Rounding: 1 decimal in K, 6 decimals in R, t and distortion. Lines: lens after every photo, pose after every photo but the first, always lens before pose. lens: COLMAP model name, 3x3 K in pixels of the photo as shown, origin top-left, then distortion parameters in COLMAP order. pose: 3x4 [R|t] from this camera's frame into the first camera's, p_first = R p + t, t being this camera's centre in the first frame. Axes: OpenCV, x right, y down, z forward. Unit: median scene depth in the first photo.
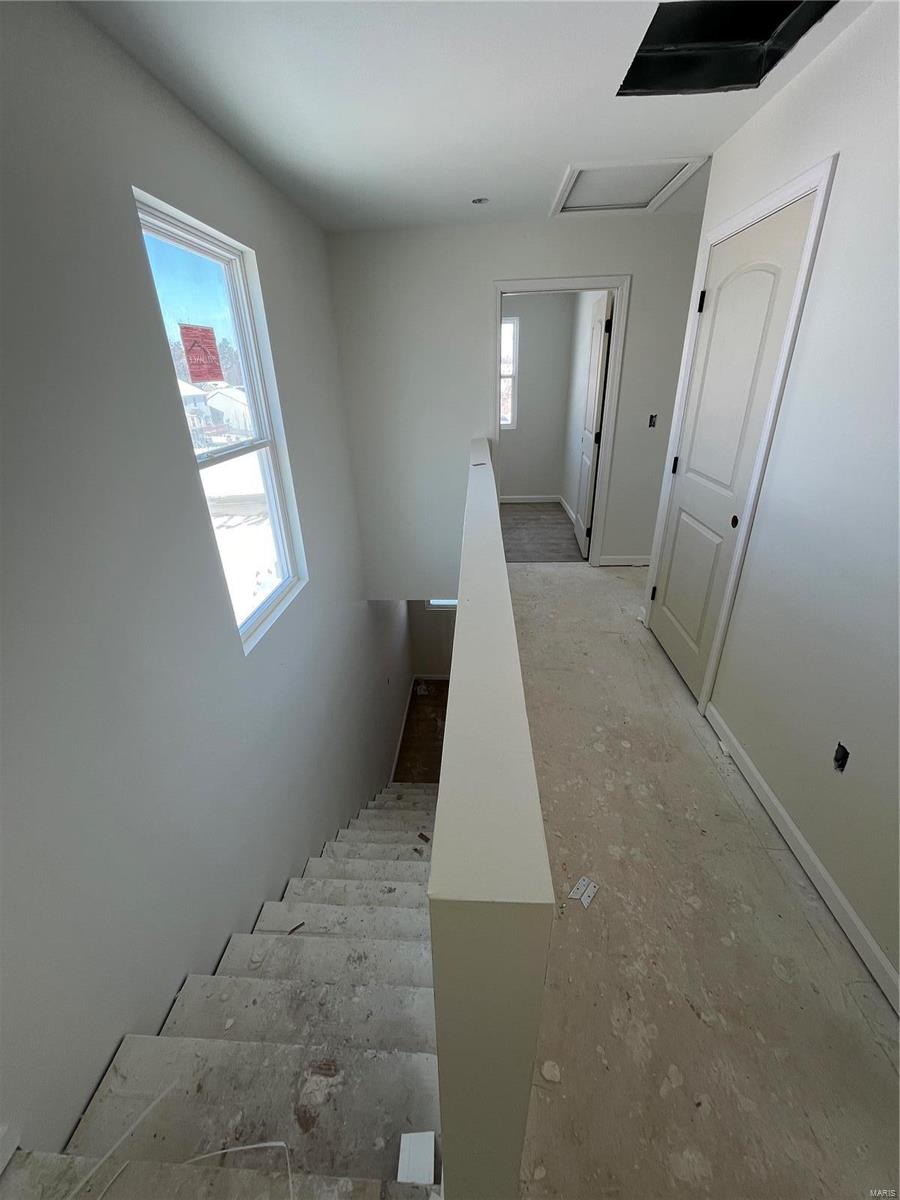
lens RADIAL K [[480.5, 0, 448.9], [0, 480.5, 597.6], [0, 0, 1]] dist [-0.003096, 0.000062]
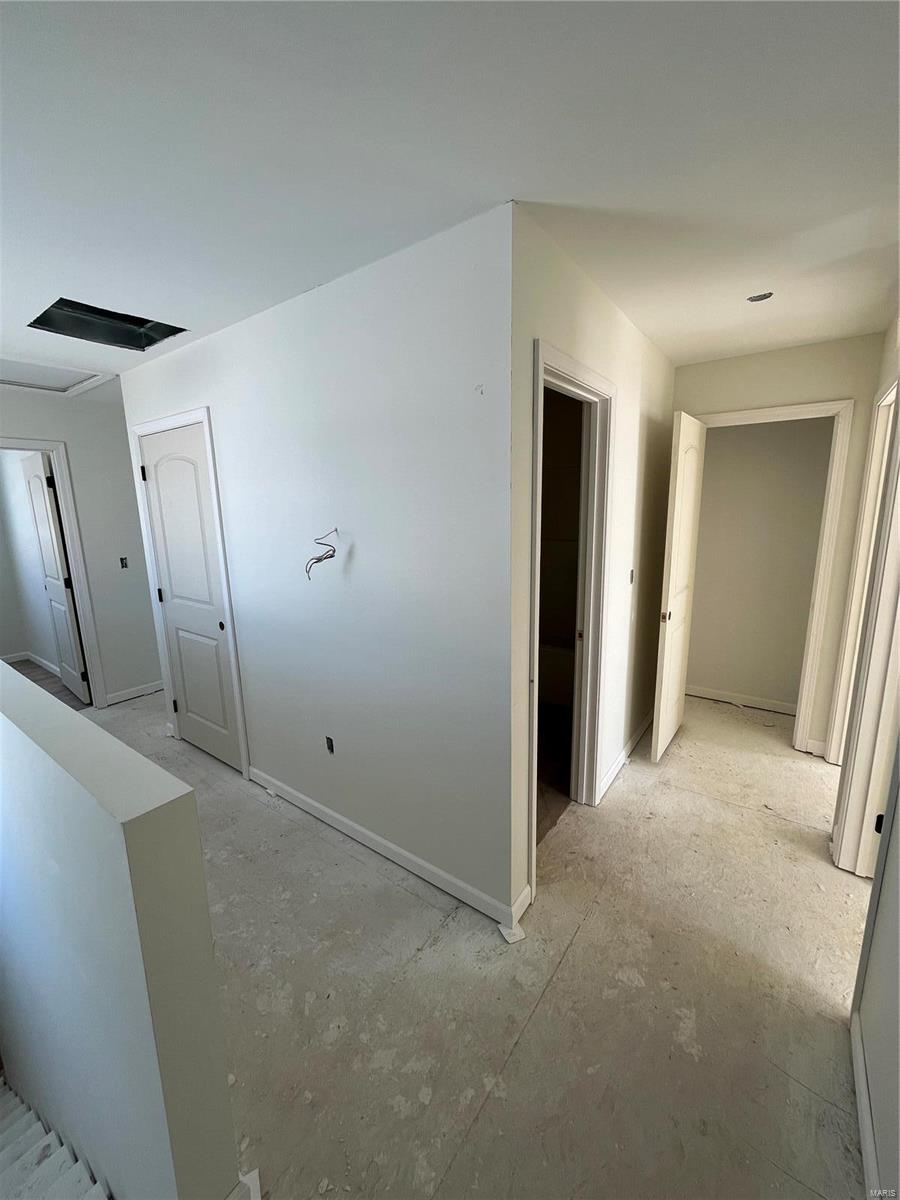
lens RADIAL K [[480.5, 0, 447.6], [0, 480.5, 599.8], [0, 0, 1]] dist [-0.003096, 0.000062]
pose [[0.543653, -0.144401, 0.826795, -0.132159], [0.357936, 0.930906, -0.072775, 0.079836], [-0.759159, 0.335504, 0.557776, -0.207623]]
